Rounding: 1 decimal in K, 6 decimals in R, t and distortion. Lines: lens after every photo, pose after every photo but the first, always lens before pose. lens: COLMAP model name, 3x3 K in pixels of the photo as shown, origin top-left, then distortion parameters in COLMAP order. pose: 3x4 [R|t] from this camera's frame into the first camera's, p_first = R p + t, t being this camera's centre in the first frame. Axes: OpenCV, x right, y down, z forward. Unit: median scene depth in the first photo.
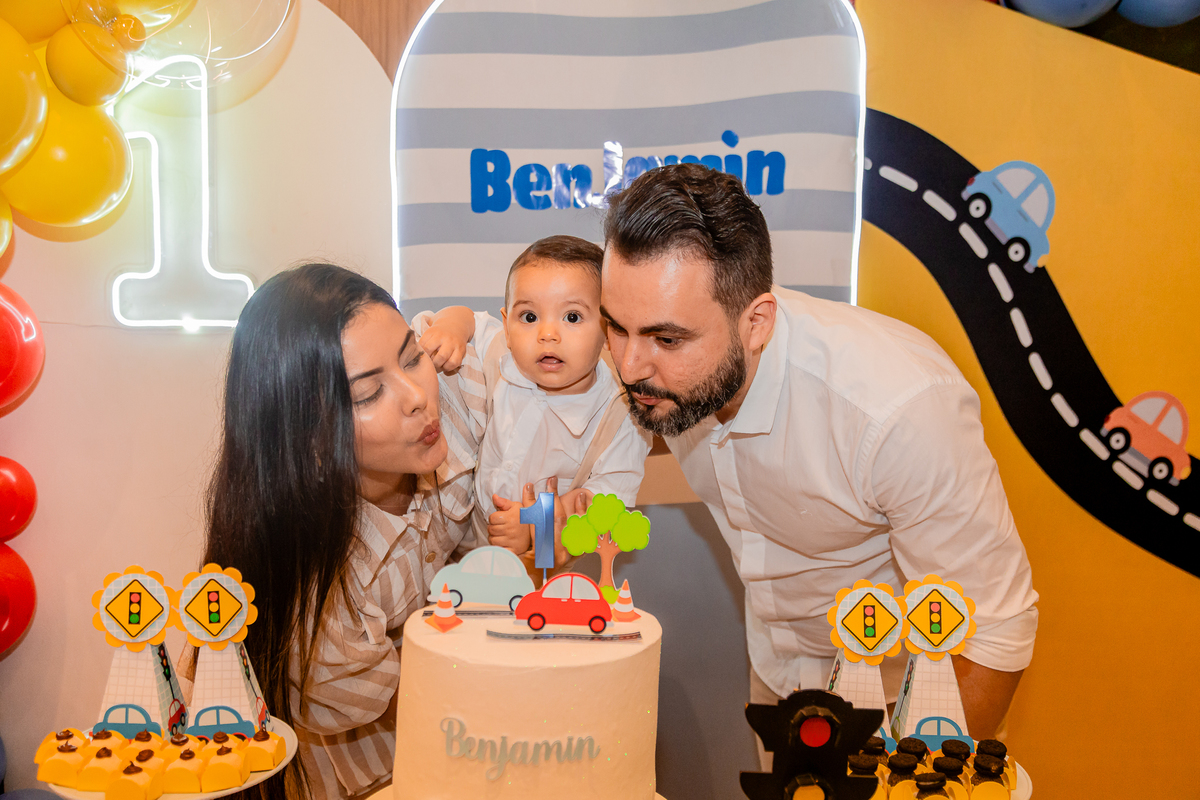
lens RADIAL K [[1128.9, 0, 600.0], [0, 1128.9, 400.0], [0, 0, 1]] dist [-0.011805, 0.000120]
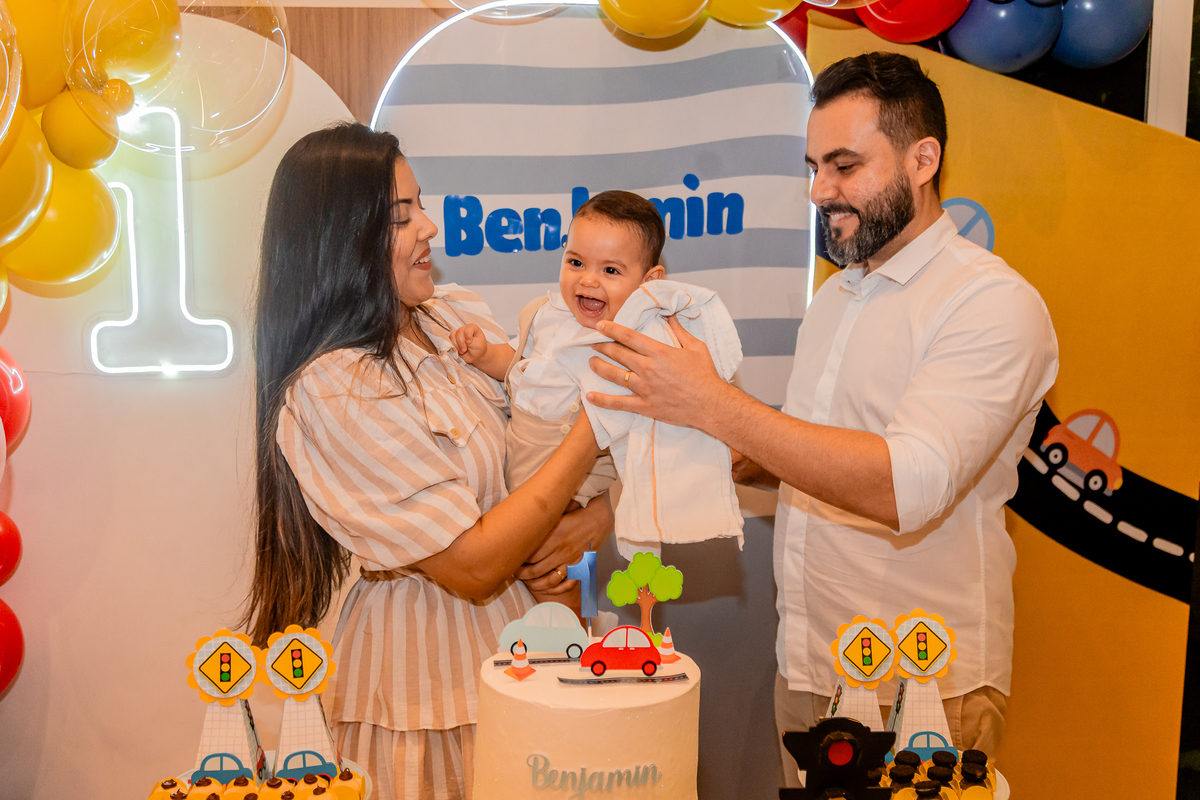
lens RADIAL K [[1162.8, 0, 600.0], [0, 1162.8, 400.0], [0, 0, 1]] dist [0.001133, -0.009890]
pose [[0.997441, -0.025816, 0.066677, -0.110678], [0.025873, 0.999665, 0.000013, -0.071606], [-0.066655, 0.001712, 0.997775, -0.181124]]
